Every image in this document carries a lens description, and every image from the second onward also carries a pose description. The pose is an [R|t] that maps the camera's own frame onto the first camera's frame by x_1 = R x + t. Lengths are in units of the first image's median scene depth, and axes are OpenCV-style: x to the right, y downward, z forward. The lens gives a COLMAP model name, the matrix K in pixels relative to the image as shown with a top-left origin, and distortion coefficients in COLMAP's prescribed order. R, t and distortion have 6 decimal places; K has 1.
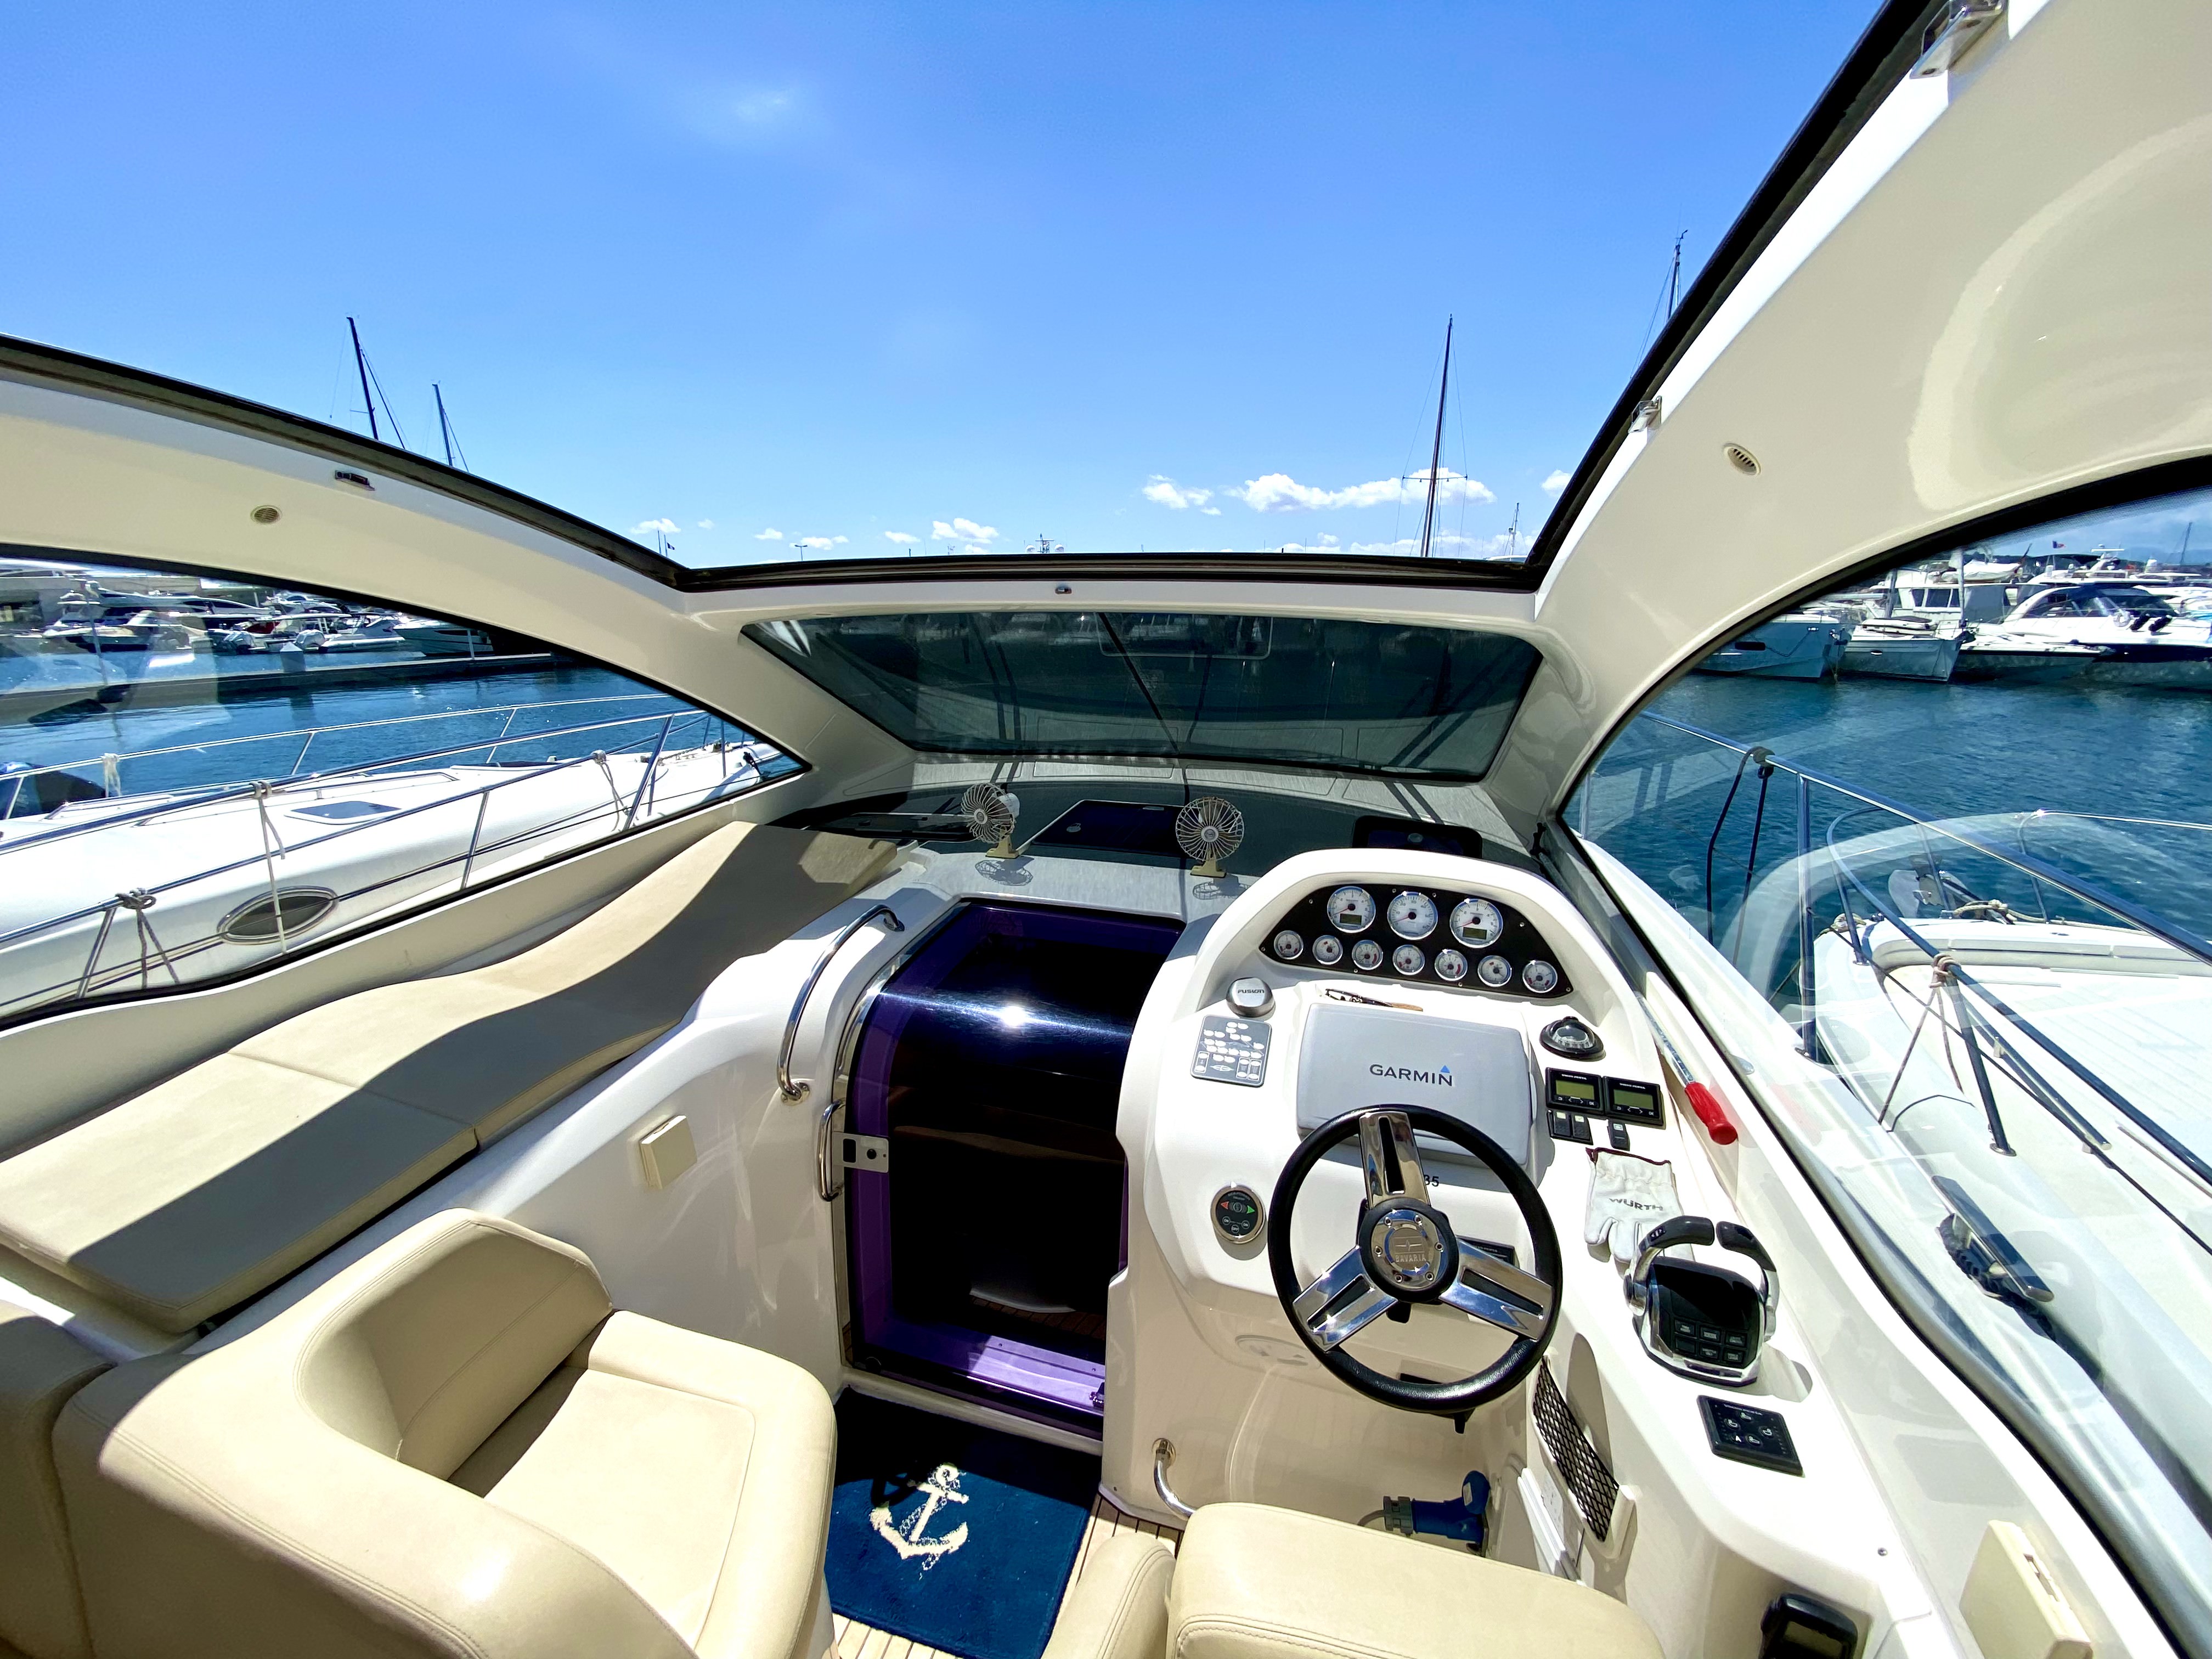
lens RADIAL K [[878.9, 0, 1106.0], [0, 878.9, 829.5], [0, 0, 1]] dist [0.026359, -0.020888]
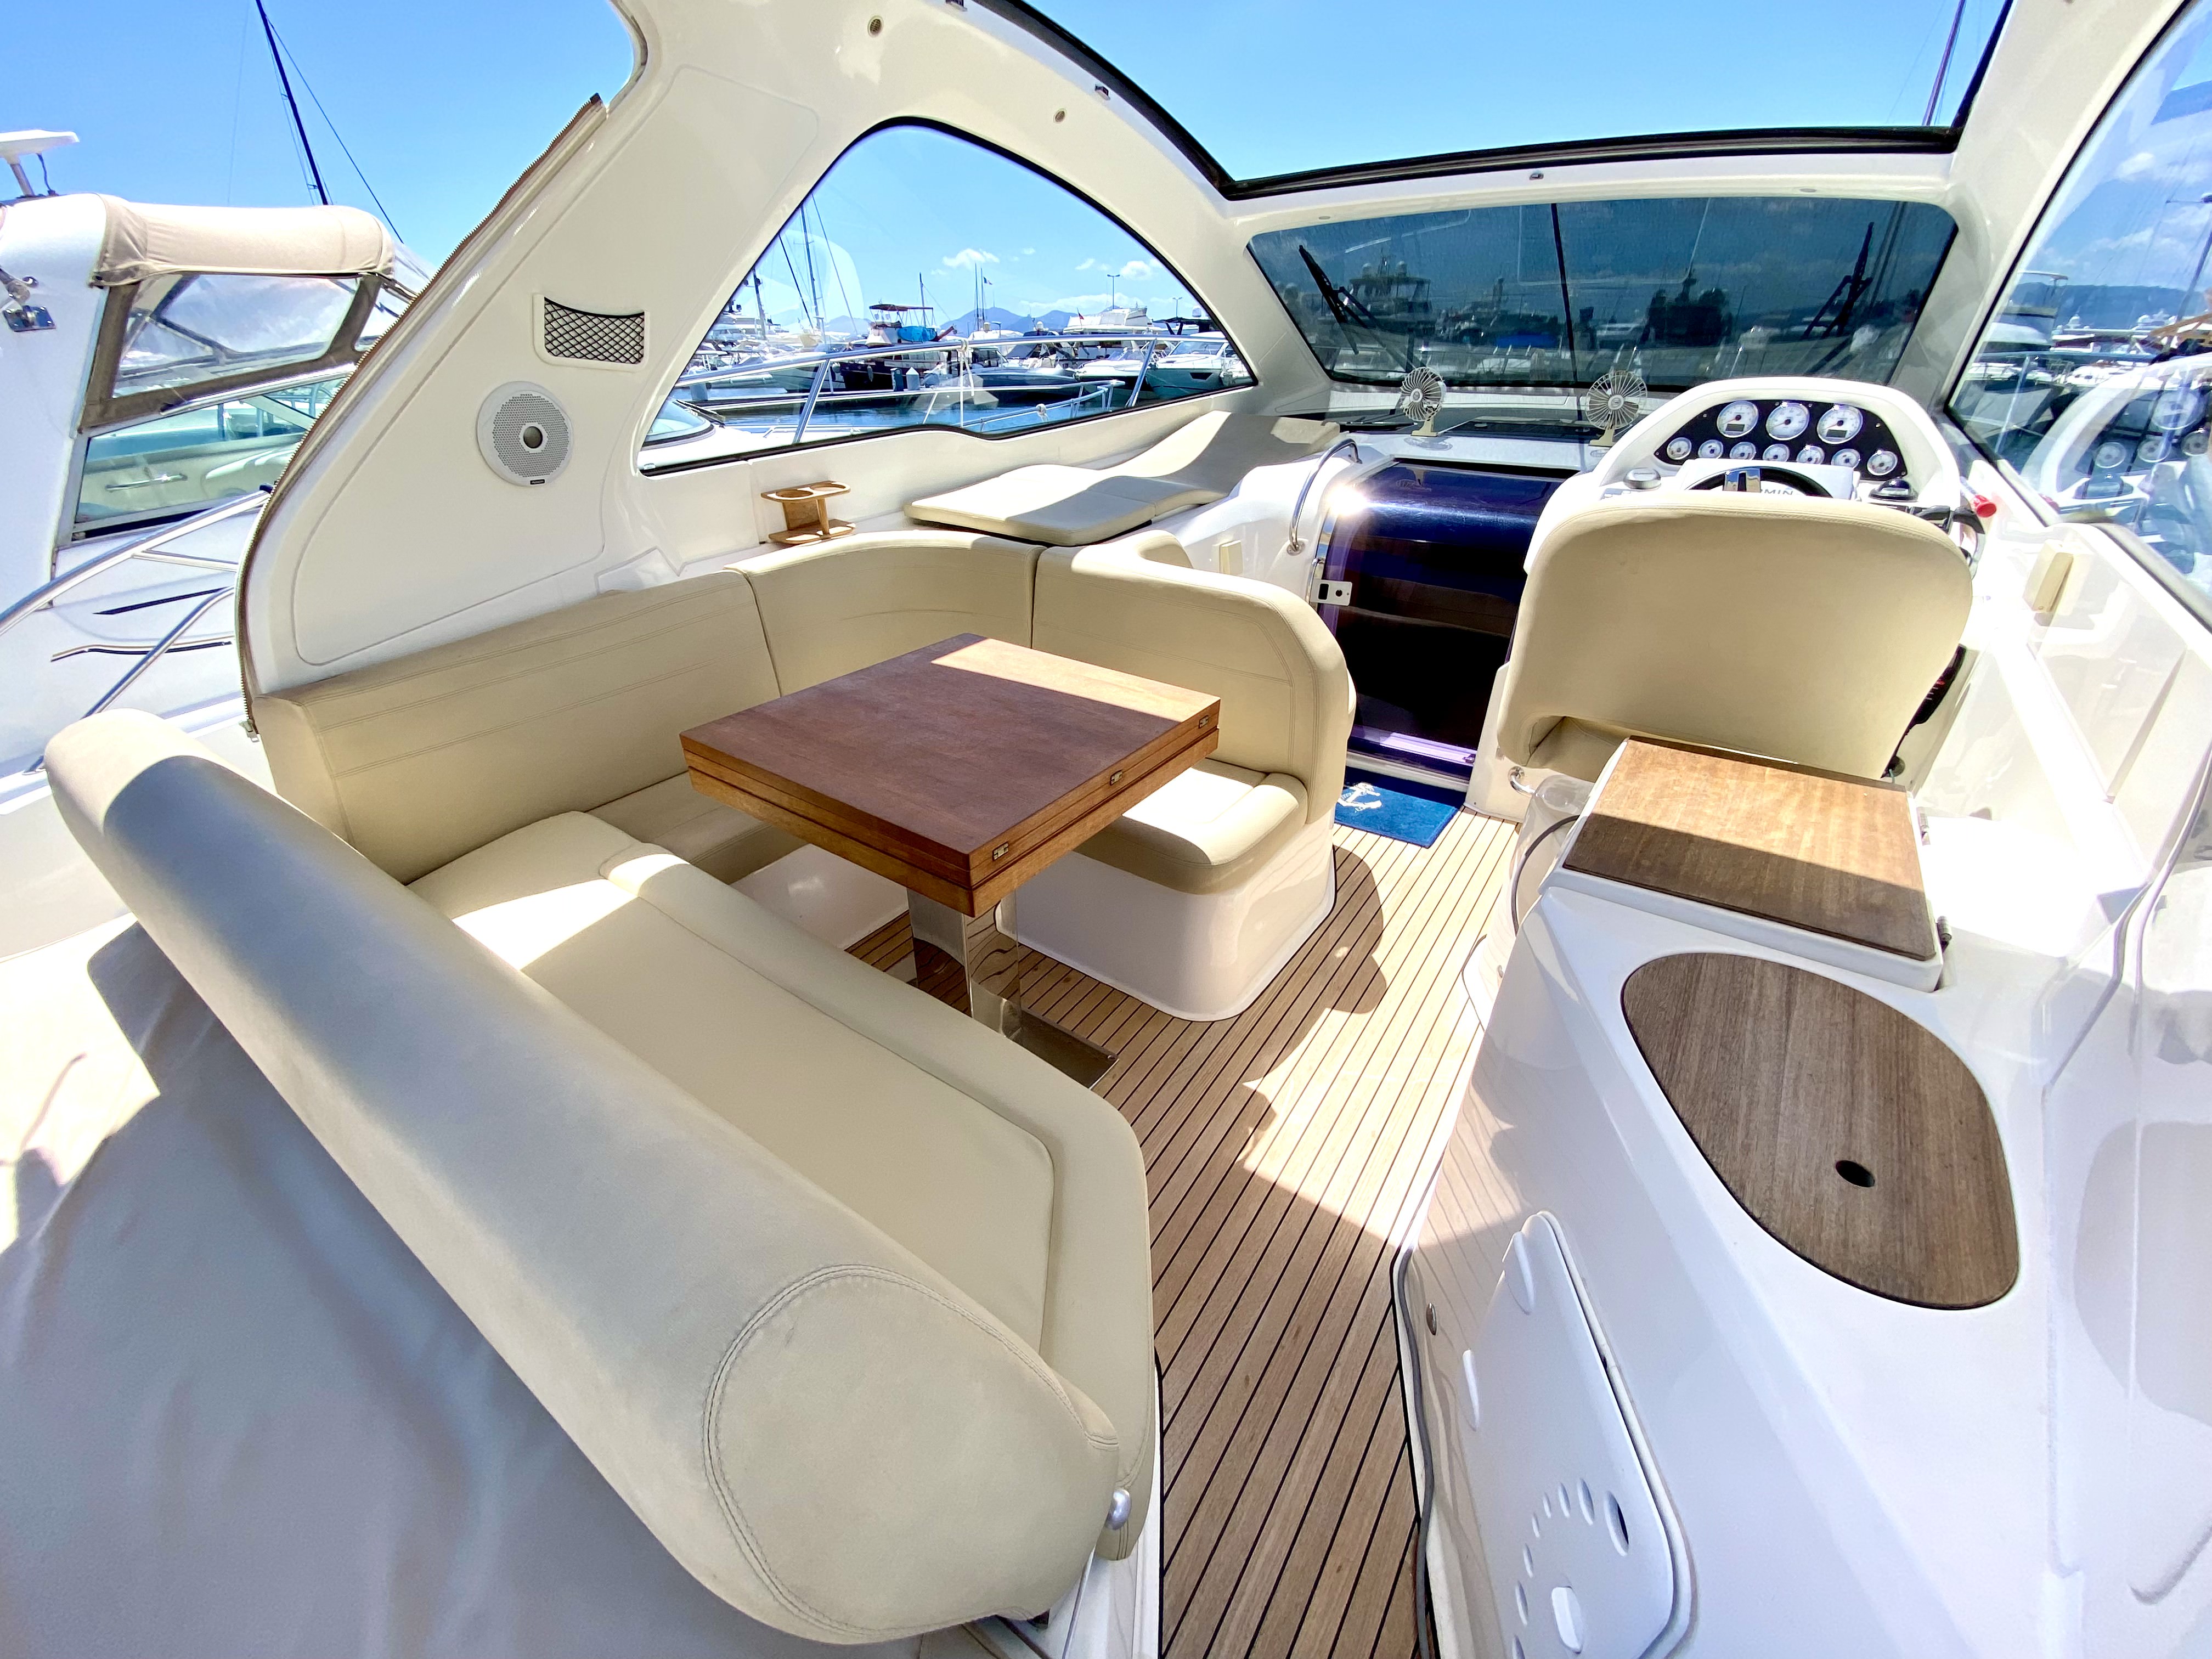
lens RADIAL K [[879.9, 0, 1111.1], [0, 879.9, 828.3], [0, 0, 1]] dist [-0.000614, -0.013530]
pose [[0.948538, 0.153462, -0.276992, -0.167350], [-0.078116, 0.961088, 0.264968, 0.418029], [0.306876, -0.229694, 0.923617, -0.681898]]
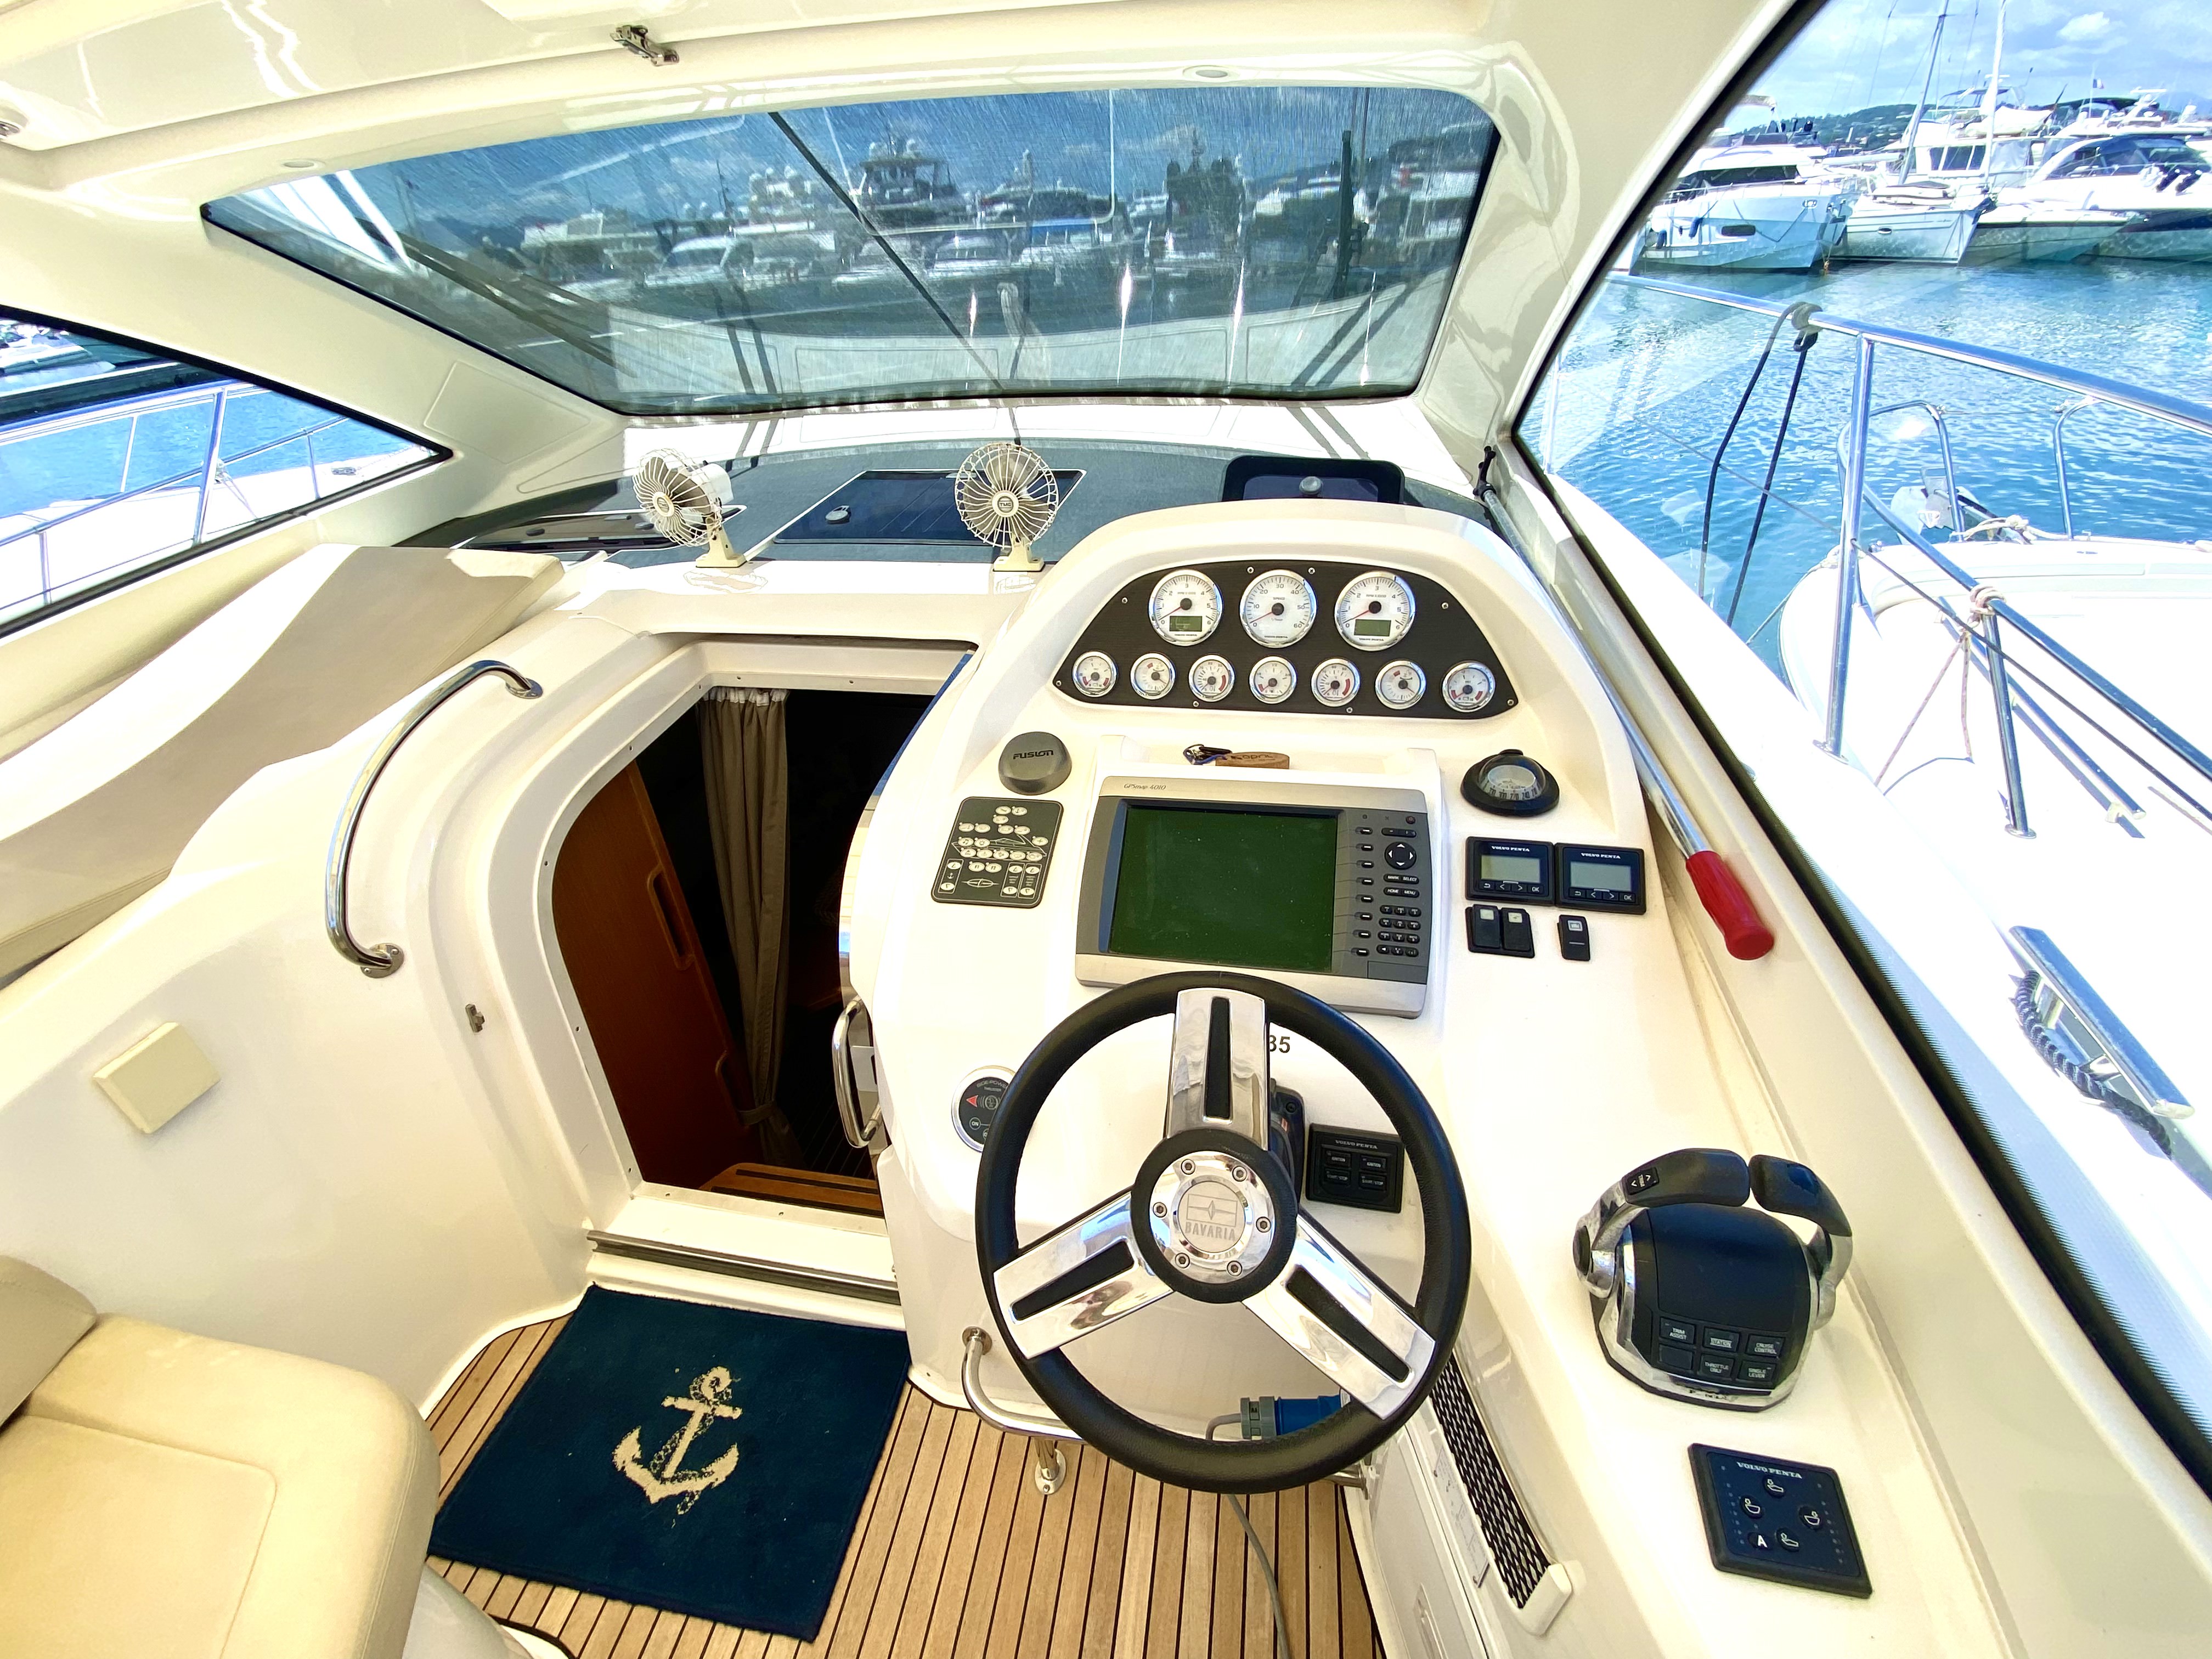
lens RADIAL K [[962.4, 0, 1104.4], [0, 962.4, 822.5], [0, 0, 1]] dist [0.020177, -0.018521]
pose [[0.992778, -0.103321, 0.060963, 0.165207], [0.080267, 0.949757, 0.302522, 0.025881], [-0.089157, -0.295443, 0.951191, 0.310429]]
